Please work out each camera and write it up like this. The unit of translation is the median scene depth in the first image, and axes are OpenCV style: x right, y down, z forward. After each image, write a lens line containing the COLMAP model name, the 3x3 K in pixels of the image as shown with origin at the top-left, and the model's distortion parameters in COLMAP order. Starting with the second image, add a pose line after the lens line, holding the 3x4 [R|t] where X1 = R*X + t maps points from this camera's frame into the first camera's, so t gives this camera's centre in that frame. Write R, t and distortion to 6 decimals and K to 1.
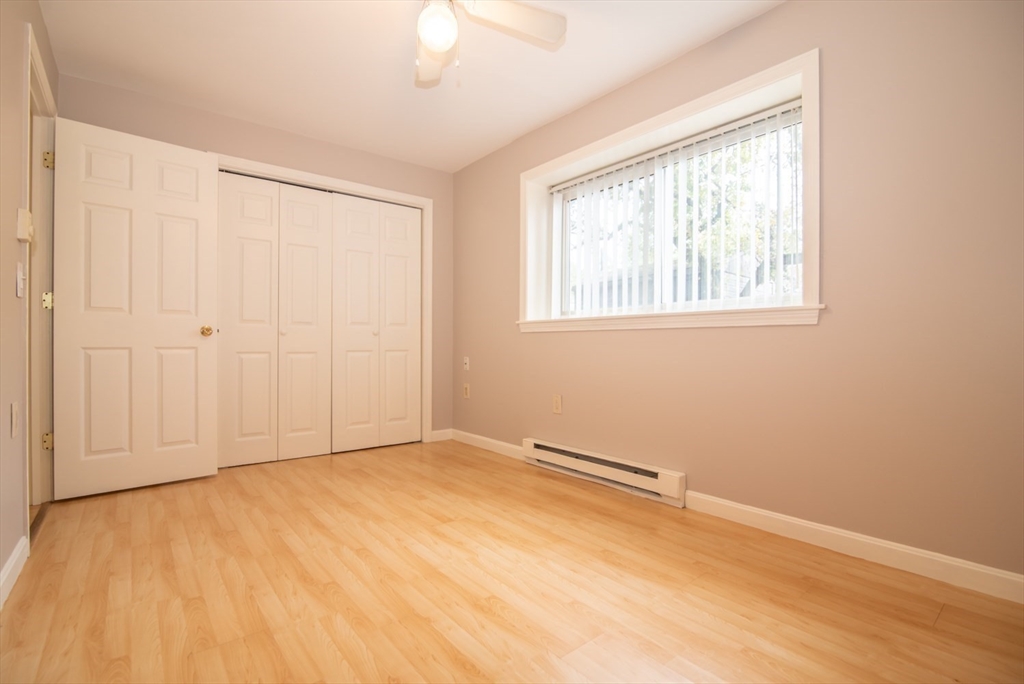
lens RADIAL K [[462.2, 0, 497.0], [0, 462.2, 346.3], [0, 0, 1]] dist [-0.017572, -0.000048]
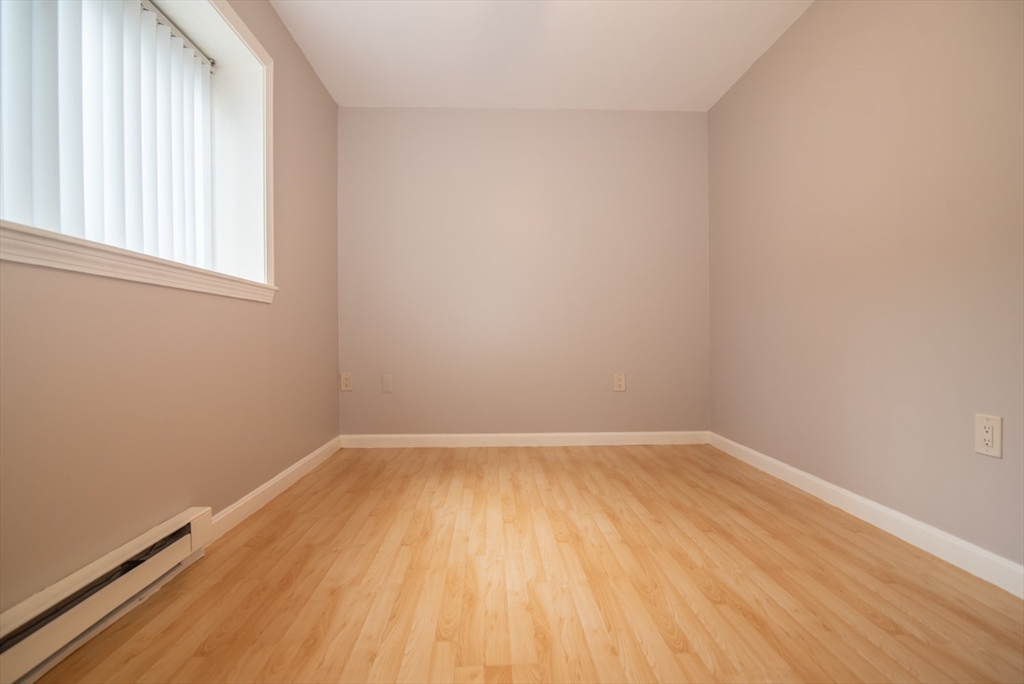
lens RADIAL K [[470.6, 0, 507.1], [0, 470.6, 345.6], [0, 0, 1]] dist [-0.018738, 0.000336]
pose [[-0.810503, -0.007325, 0.585689, -0.514883], [0.003591, 0.999841, 0.017473, 0.039753], [-0.585724, 0.016265, -0.810347, 1.791498]]
